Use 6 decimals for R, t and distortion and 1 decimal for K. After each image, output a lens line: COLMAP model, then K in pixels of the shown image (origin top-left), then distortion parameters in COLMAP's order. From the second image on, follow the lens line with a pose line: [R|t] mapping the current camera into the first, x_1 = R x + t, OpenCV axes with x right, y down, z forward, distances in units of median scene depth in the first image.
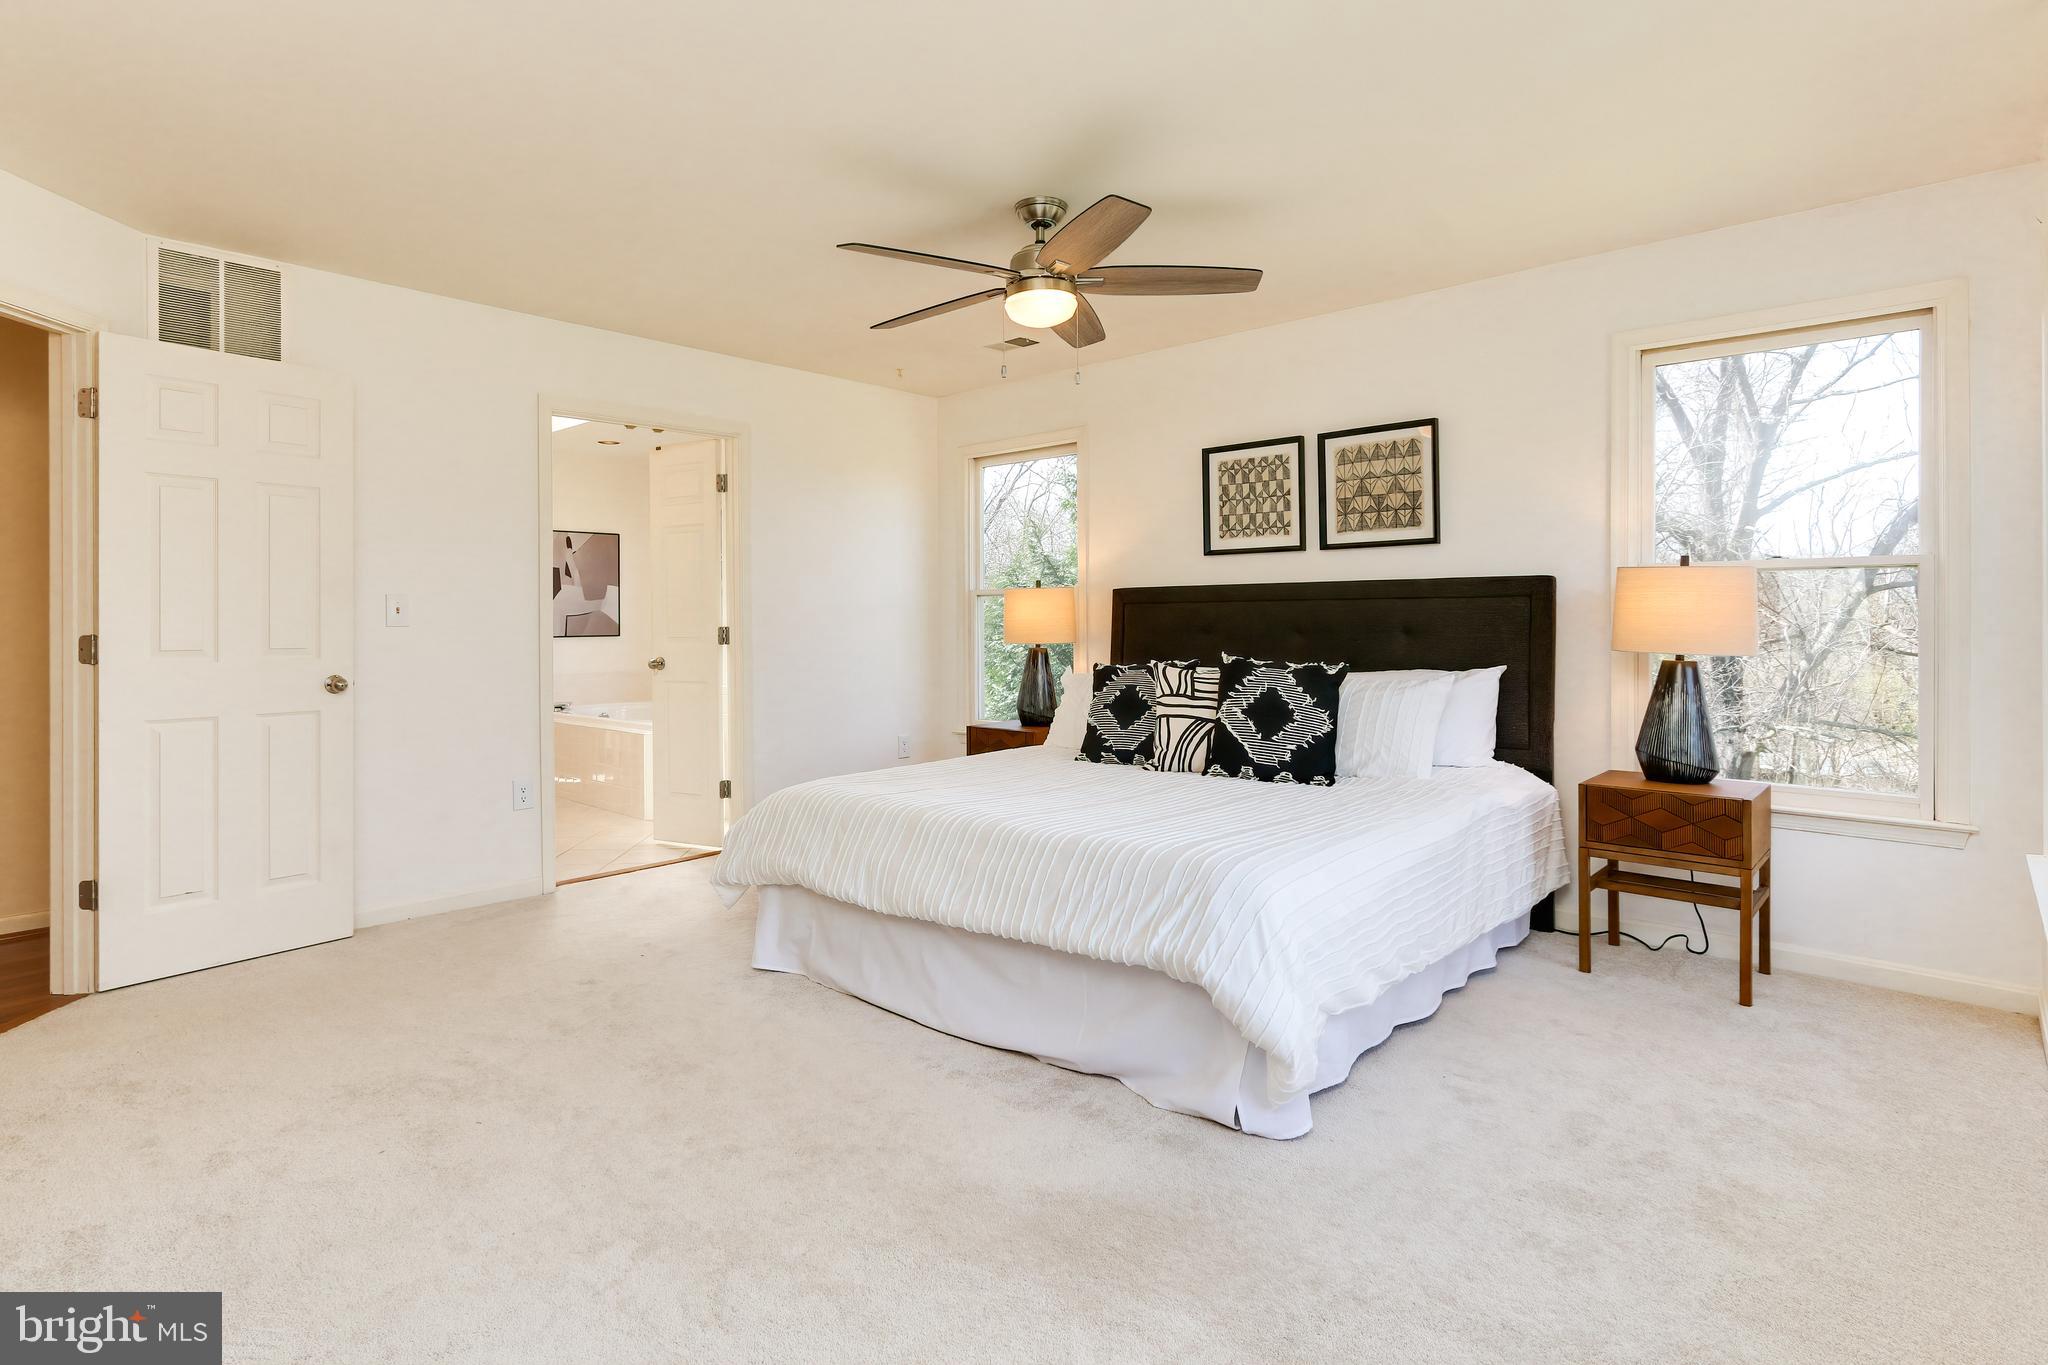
lens RADIAL K [[1041.5, 0, 1026.6], [0, 1041.5, 611.3], [0, 0, 1]] dist [0.005134, 0.000219]
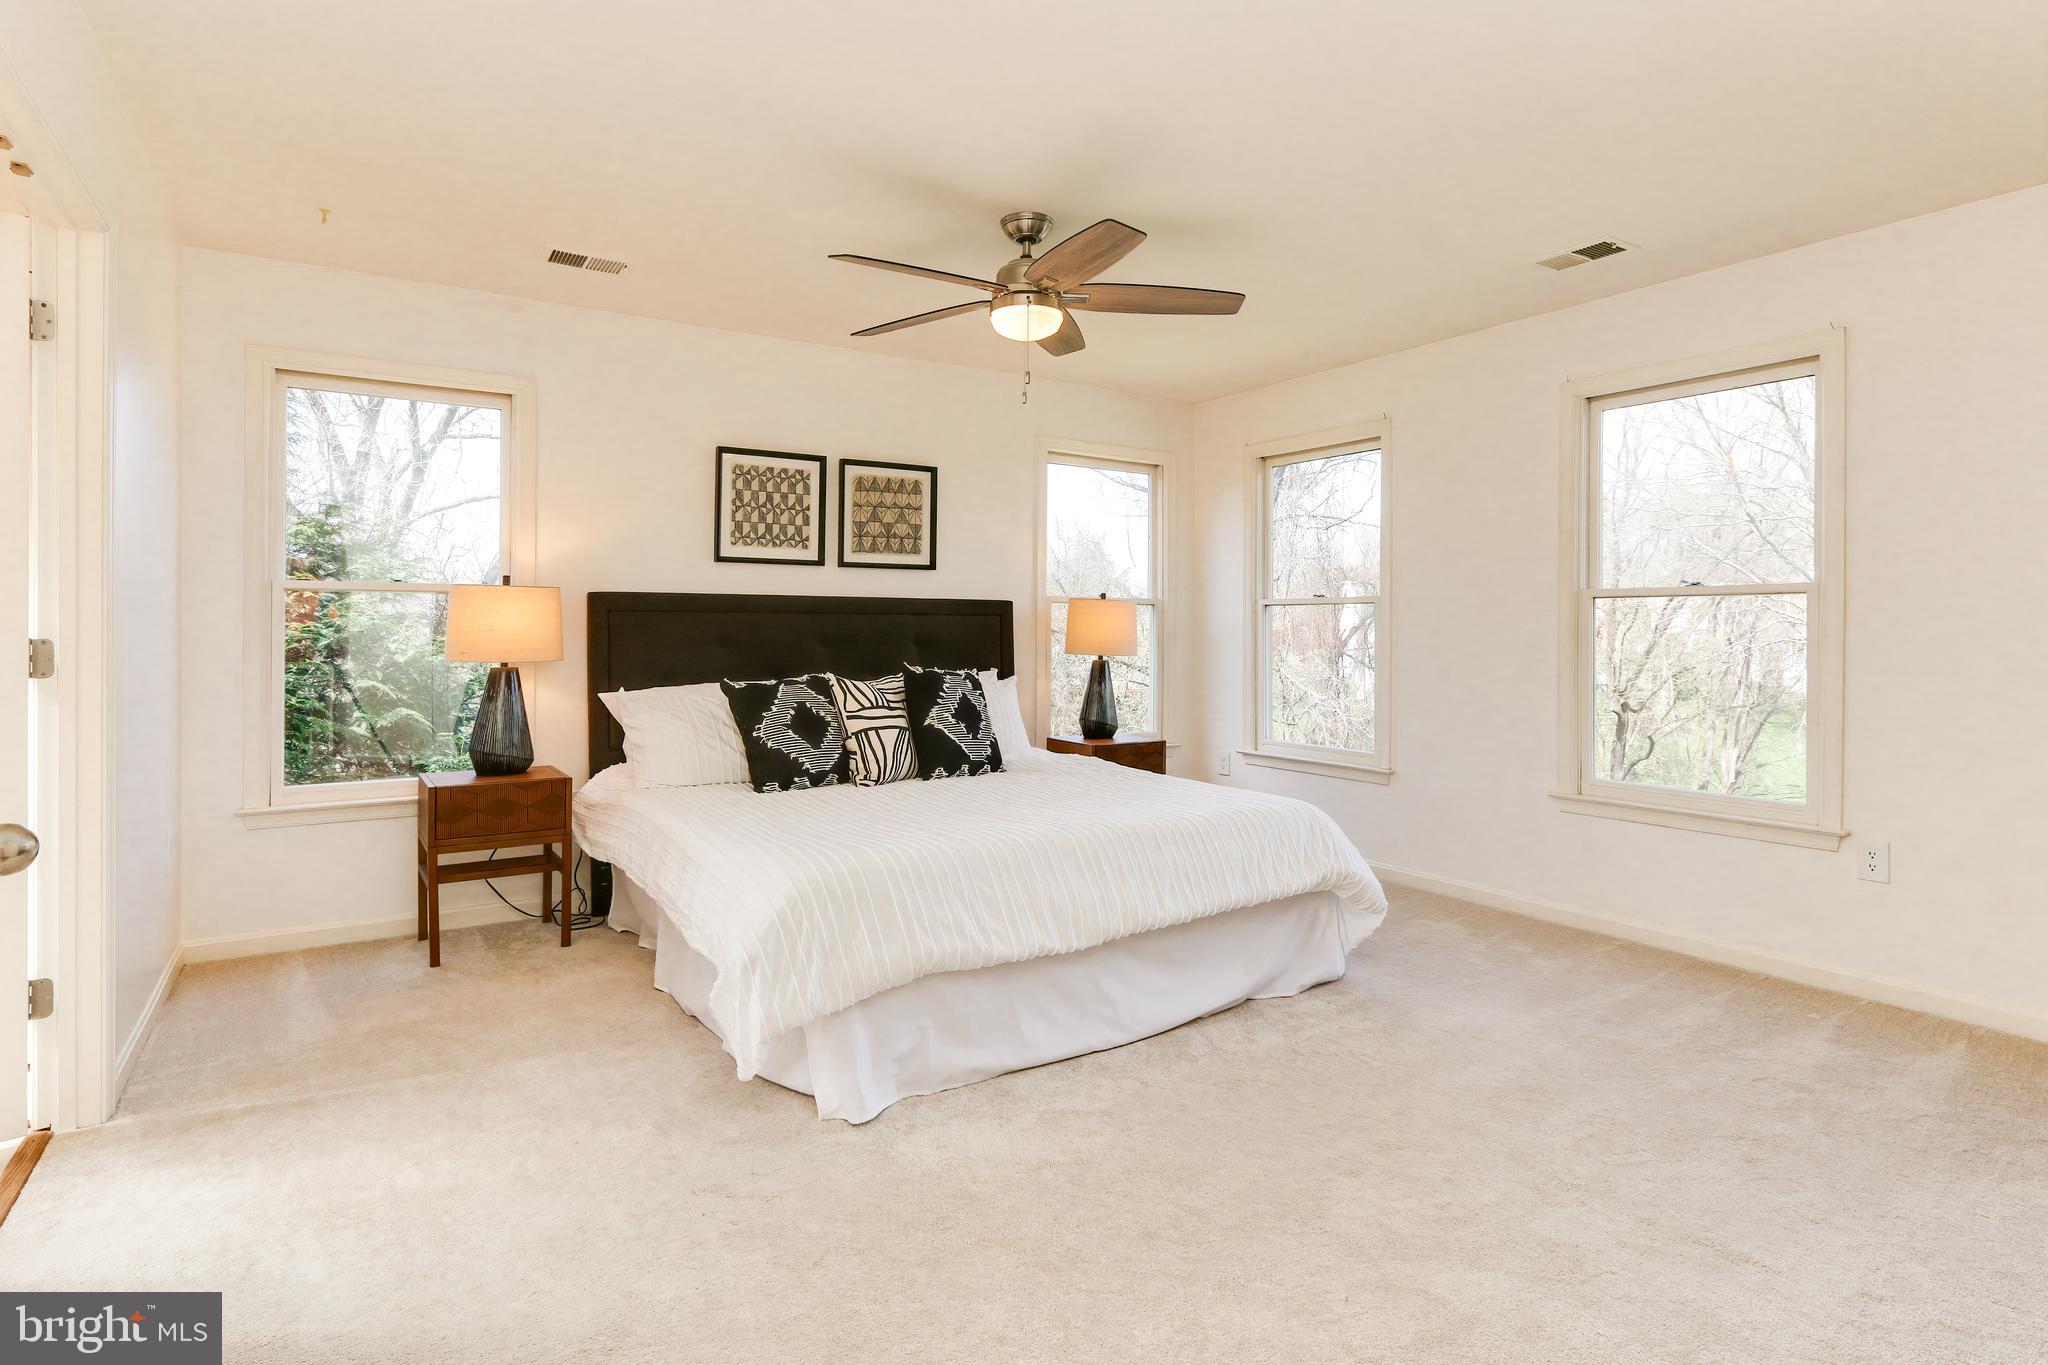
lens RADIAL K [[1029.0, 0, 976.8], [0, 1029.0, 644.2], [0, 0, 1]] dist [-0.005027, 0.000060]
pose [[0.296264, -0.007387, 0.955077, -0.689085], [-0.014515, 0.999820, 0.012235, 0.005736], [-0.954996, -0.017488, 0.296104, 0.550216]]
